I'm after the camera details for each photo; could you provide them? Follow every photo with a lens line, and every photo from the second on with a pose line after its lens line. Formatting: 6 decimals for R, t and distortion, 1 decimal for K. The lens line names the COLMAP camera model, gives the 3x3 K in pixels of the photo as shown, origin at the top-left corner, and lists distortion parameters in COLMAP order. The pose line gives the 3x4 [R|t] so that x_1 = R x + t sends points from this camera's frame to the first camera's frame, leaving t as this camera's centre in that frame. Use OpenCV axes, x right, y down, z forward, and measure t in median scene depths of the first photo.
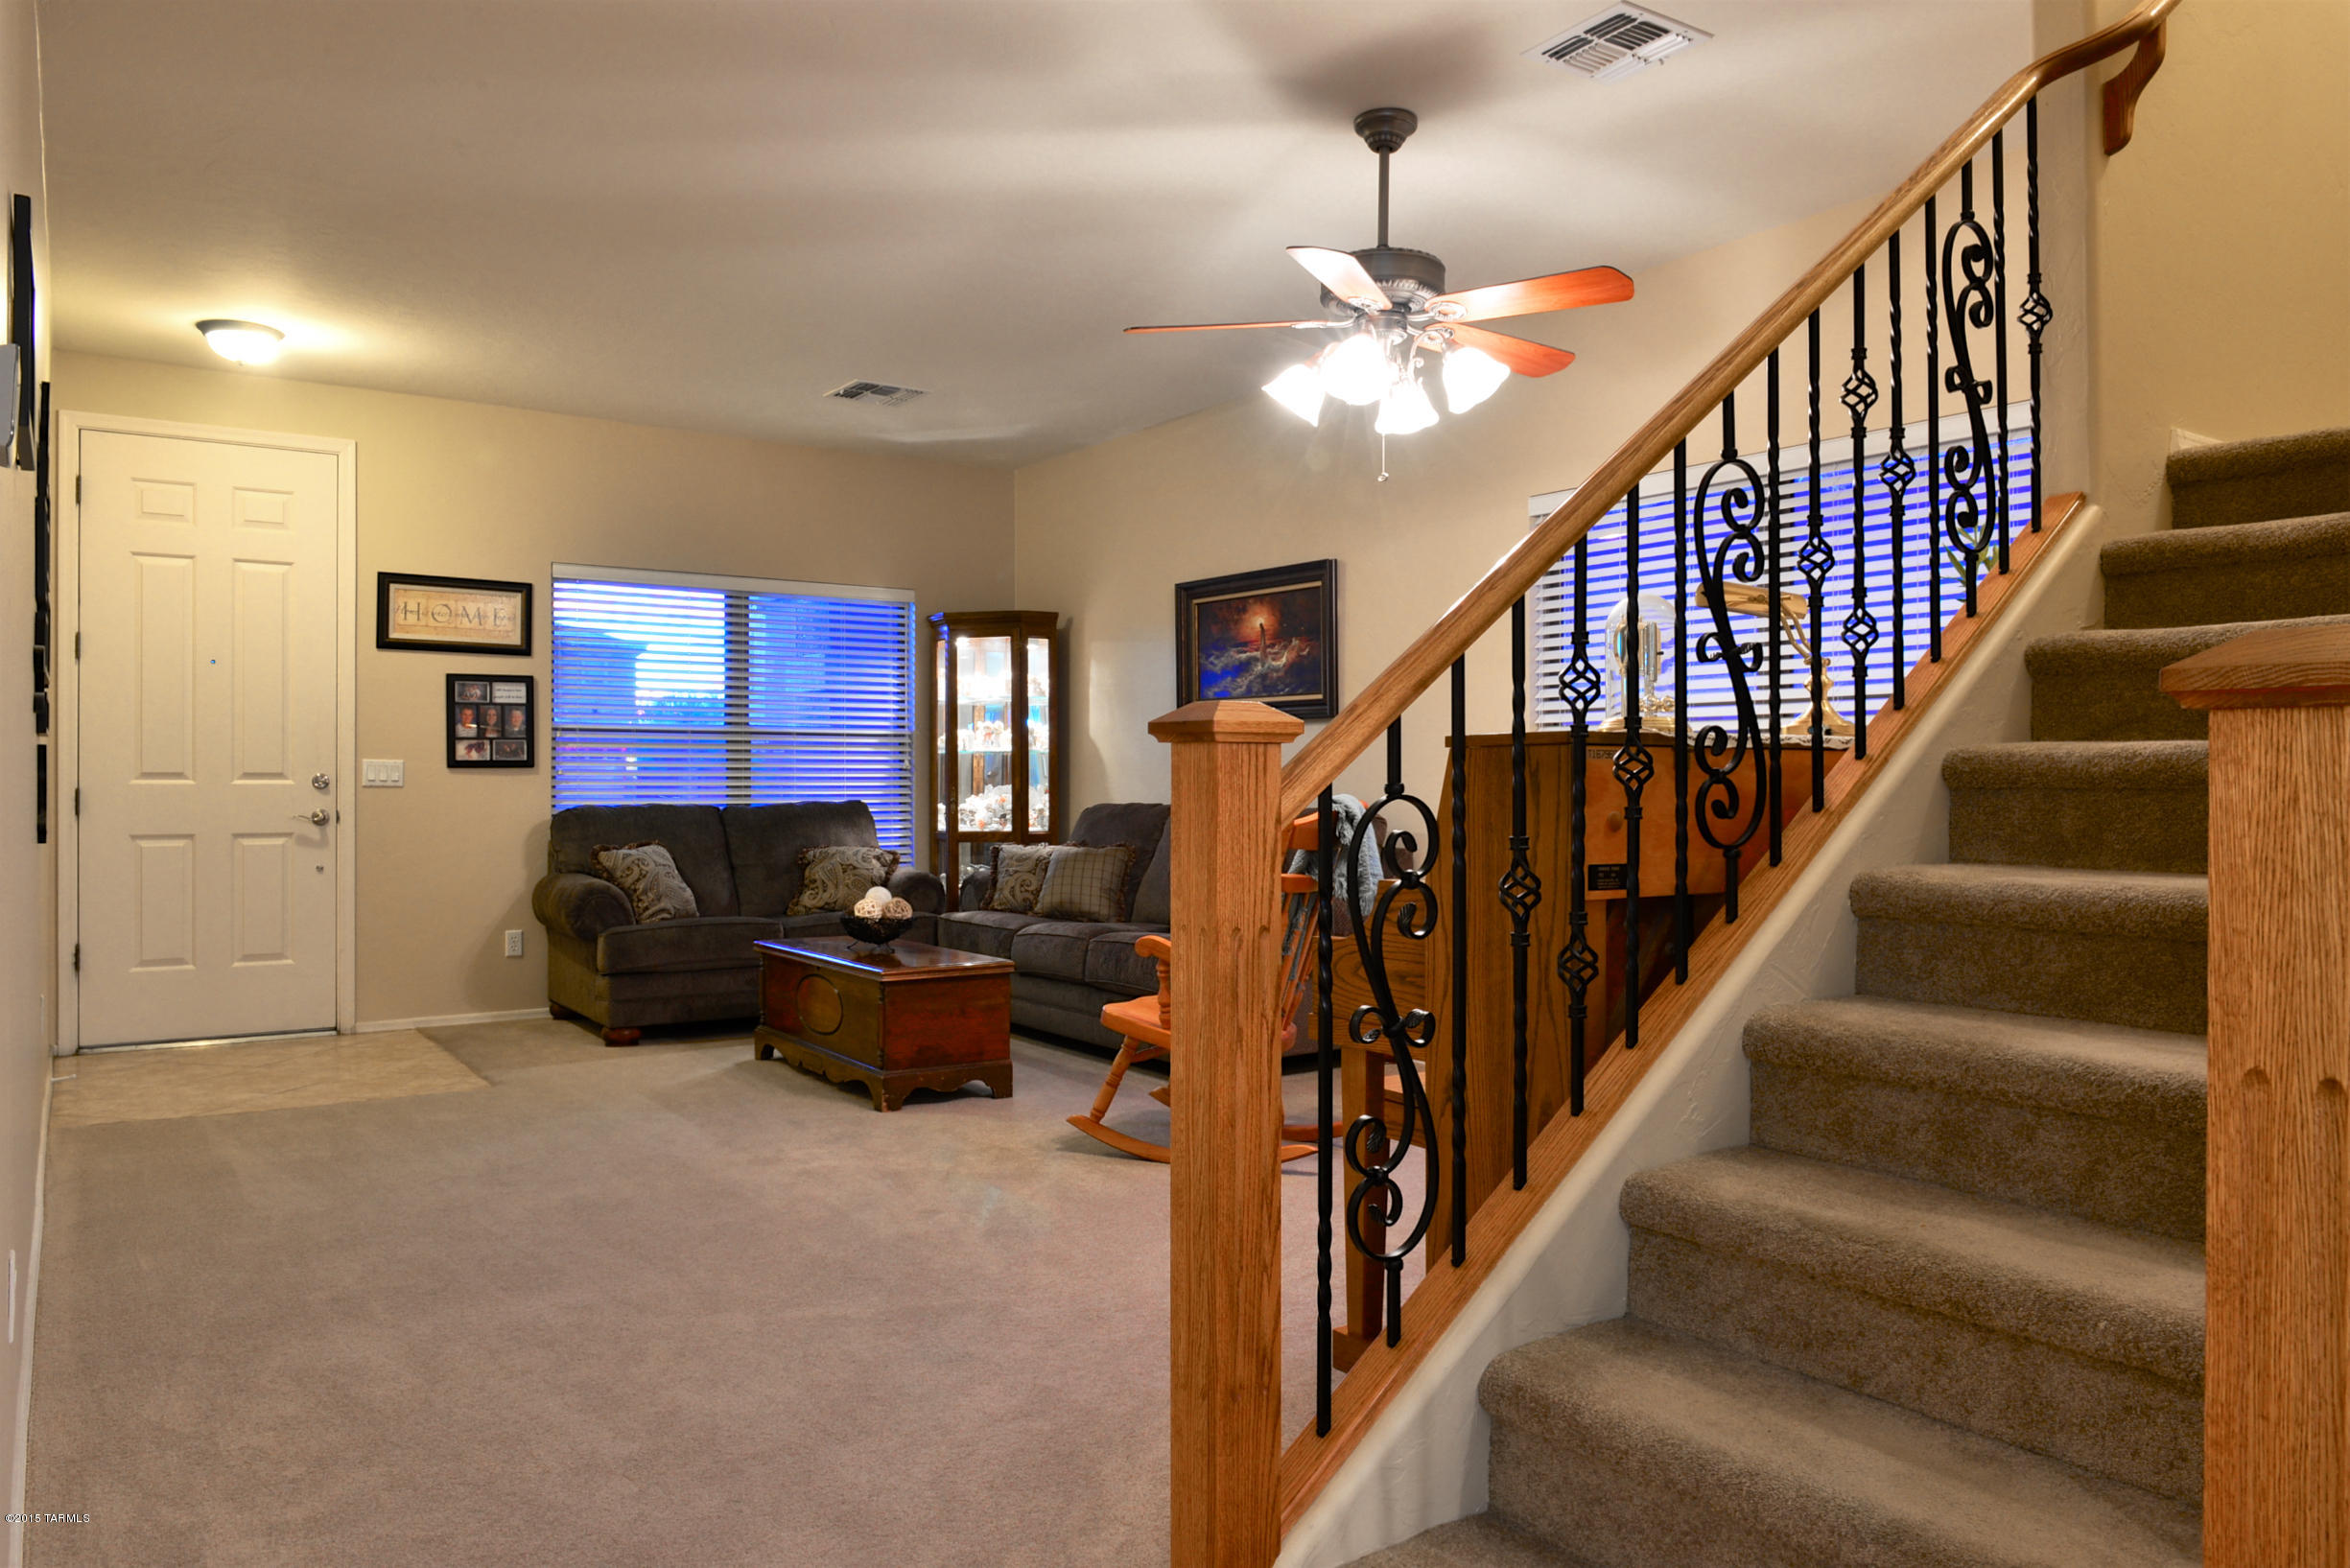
lens RADIAL K [[1605.6, 0, 1168.7], [0, 1605.6, 786.4], [0, 0, 1]] dist [0.006973, -0.000396]
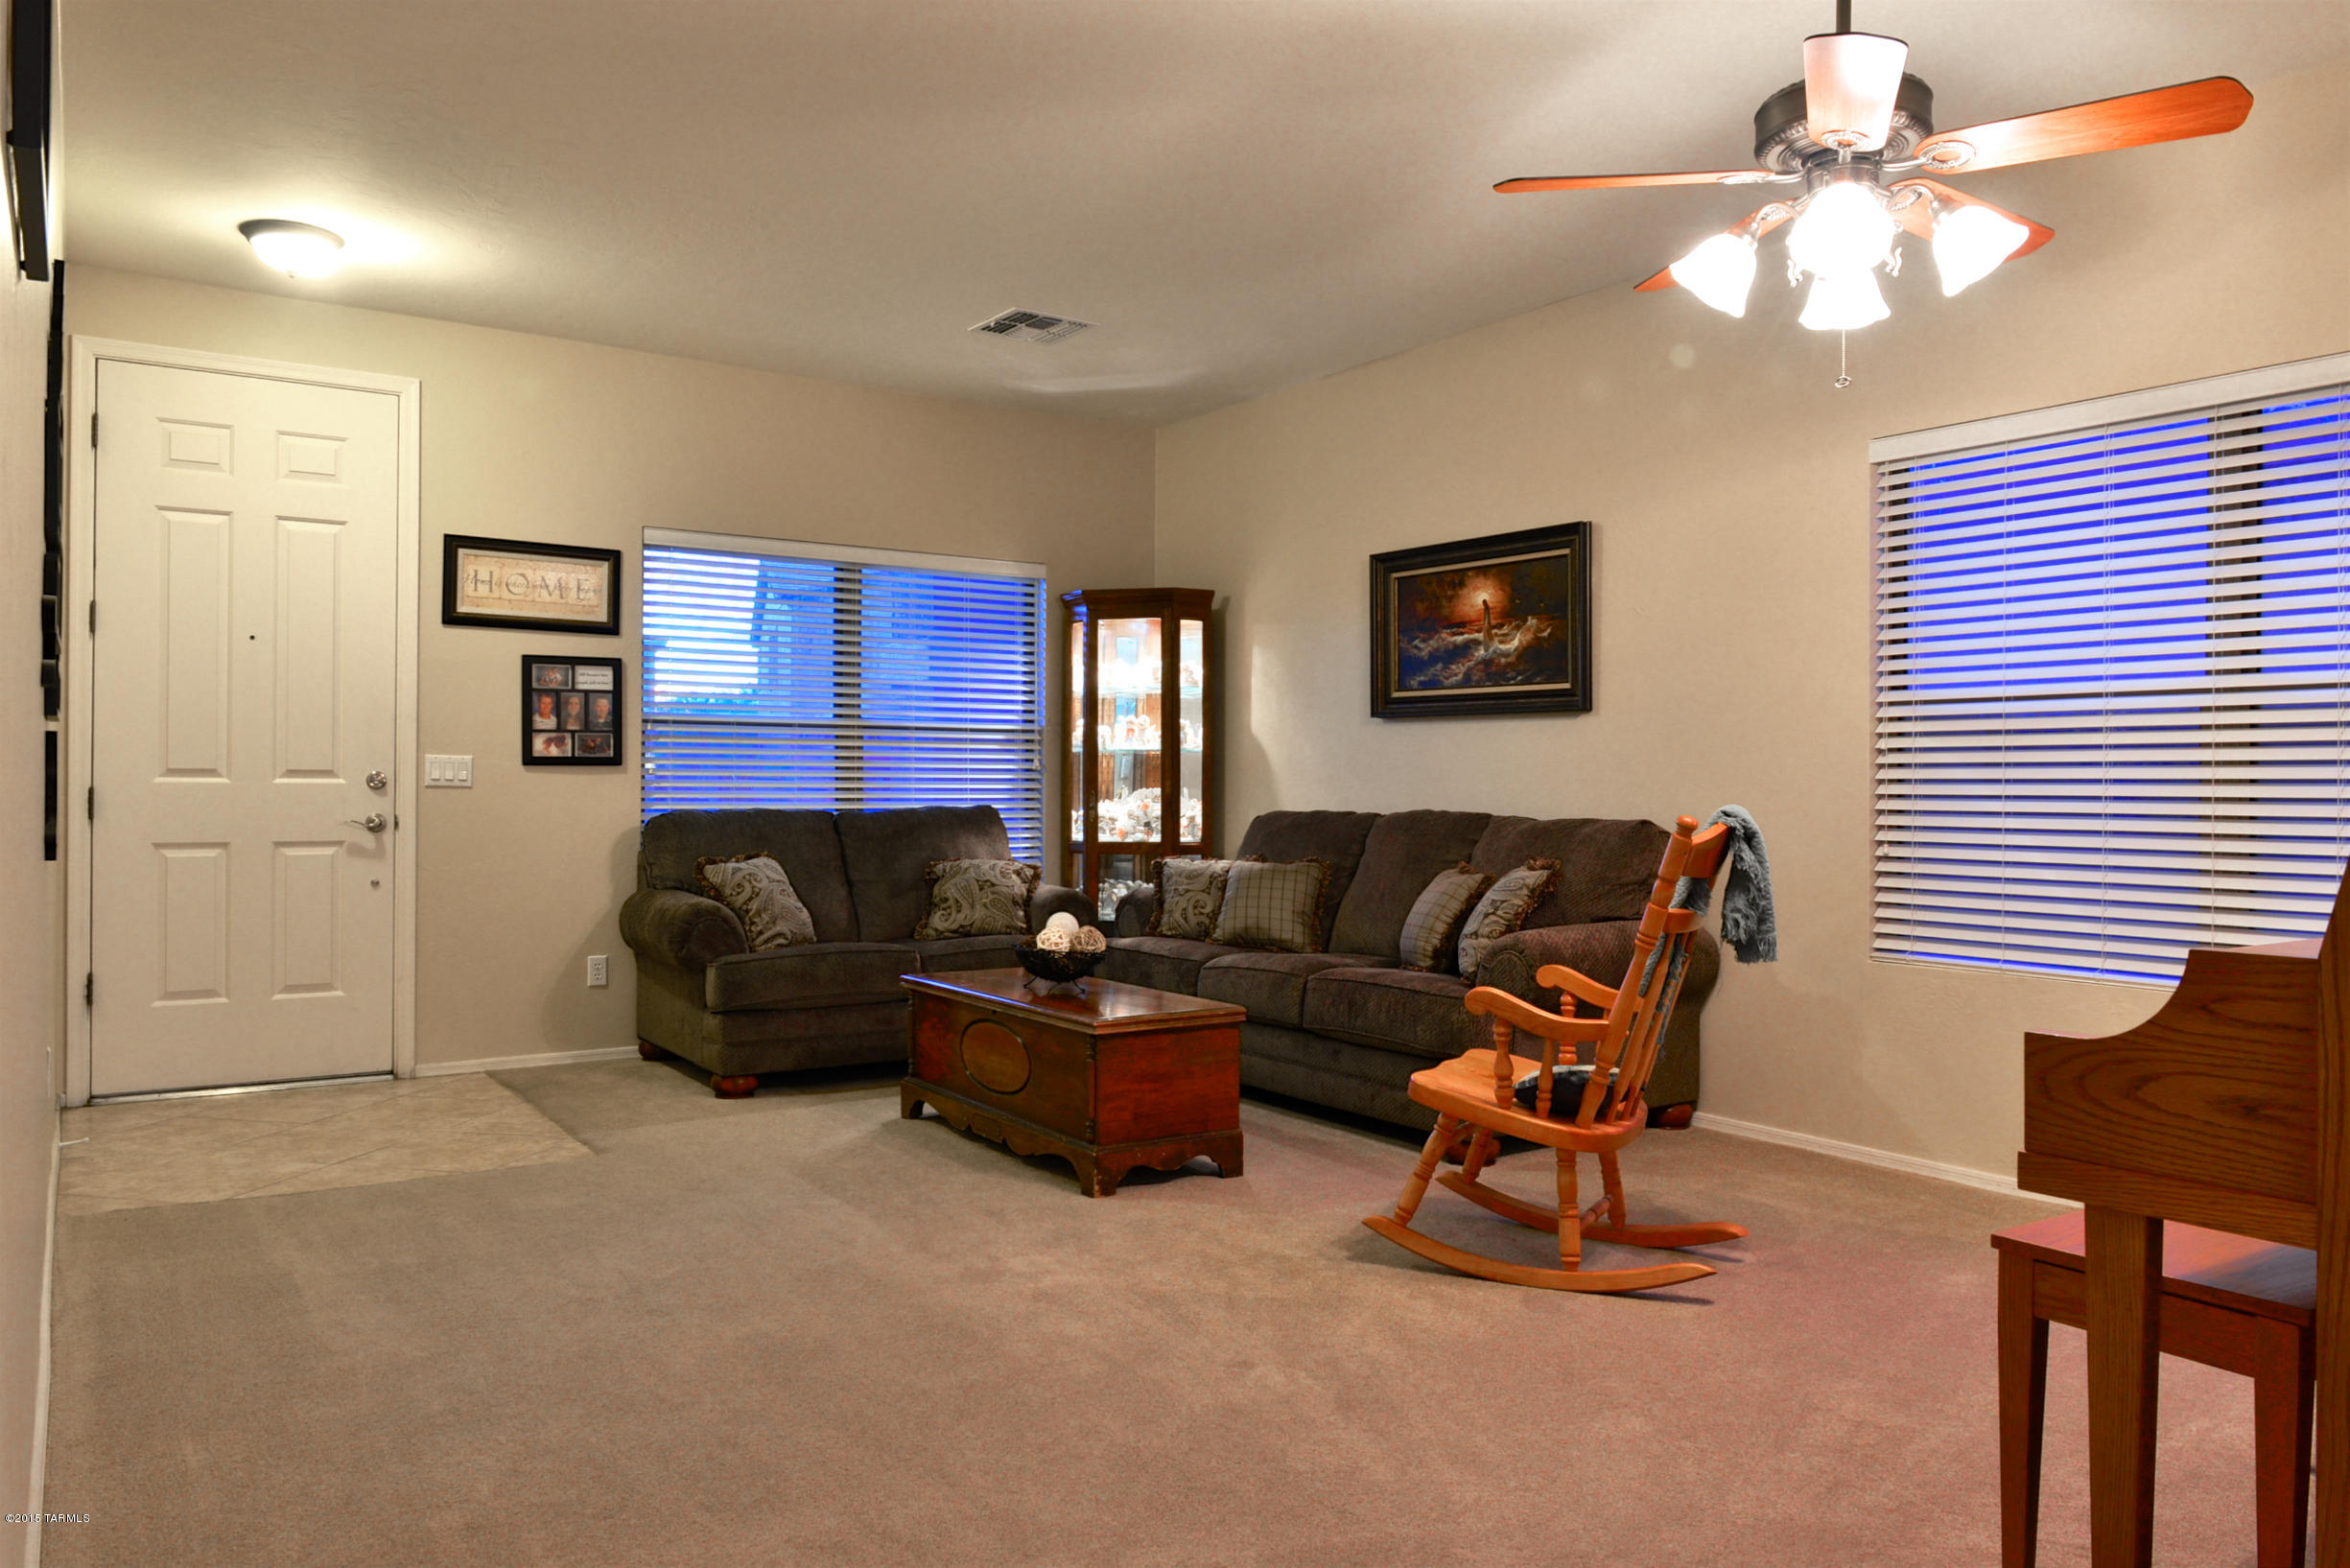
lens RADIAL K [[1605.6, 0, 1168.7], [0, 1605.6, 786.4], [0, 0, 1]] dist [0.006973, -0.000396]
pose [[0.999986, 0.005328, -0.000774, -0.108718], [-0.005329, 0.999985, -0.001307, -0.001114], [0.000767, 0.001311, 0.999999, 0.152251]]
